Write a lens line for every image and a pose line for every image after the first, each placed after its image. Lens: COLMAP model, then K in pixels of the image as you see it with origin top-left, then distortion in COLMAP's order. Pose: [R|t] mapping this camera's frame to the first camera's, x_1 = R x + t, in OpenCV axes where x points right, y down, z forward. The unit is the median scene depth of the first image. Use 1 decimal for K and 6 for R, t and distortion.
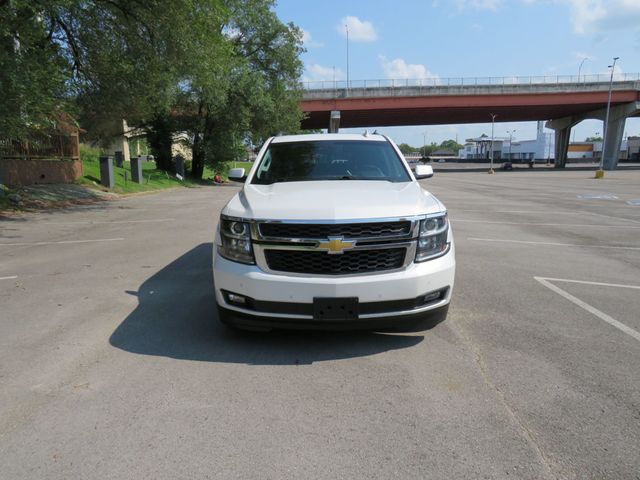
lens RADIAL K [[448.9, 0, 320.0], [0, 448.9, 240.0], [0, 0, 1]] dist [-0.006128, 0.003745]
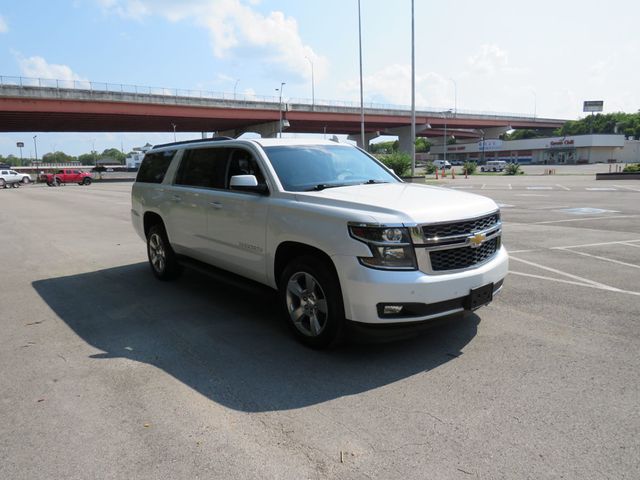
lens RADIAL K [[447.7, 0, 314.1], [0, 447.7, 237.4], [0, 0, 1]] dist [-0.014572, -0.004988]
pose [[0.762674, -0.109291, 0.637482, -0.110190], [0.124596, 0.991985, 0.021002, -0.007350], [-0.634668, 0.063410, 0.770179, 0.046064]]
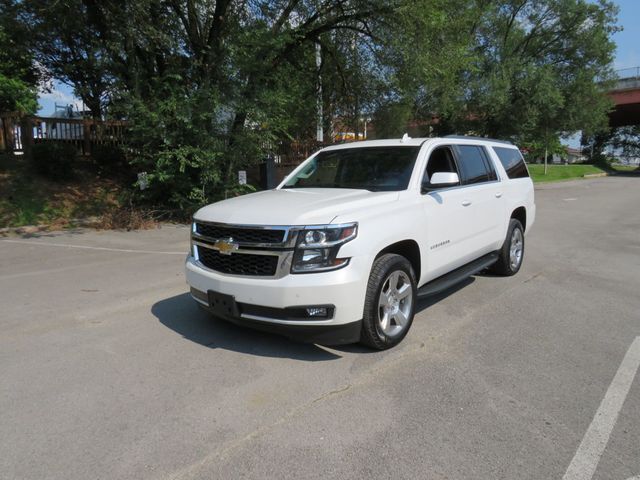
lens RADIAL K [[448.9, 0, 320.0], [0, 448.9, 240.0], [0, 0, 1]] dist [-0.006128, 0.003745]
pose [[0.764776, 0.091684, -0.637739, 0.104599], [-0.096766, 0.994941, 0.026996, -0.006490], [0.636988, 0.041065, 0.769779, 0.032999]]
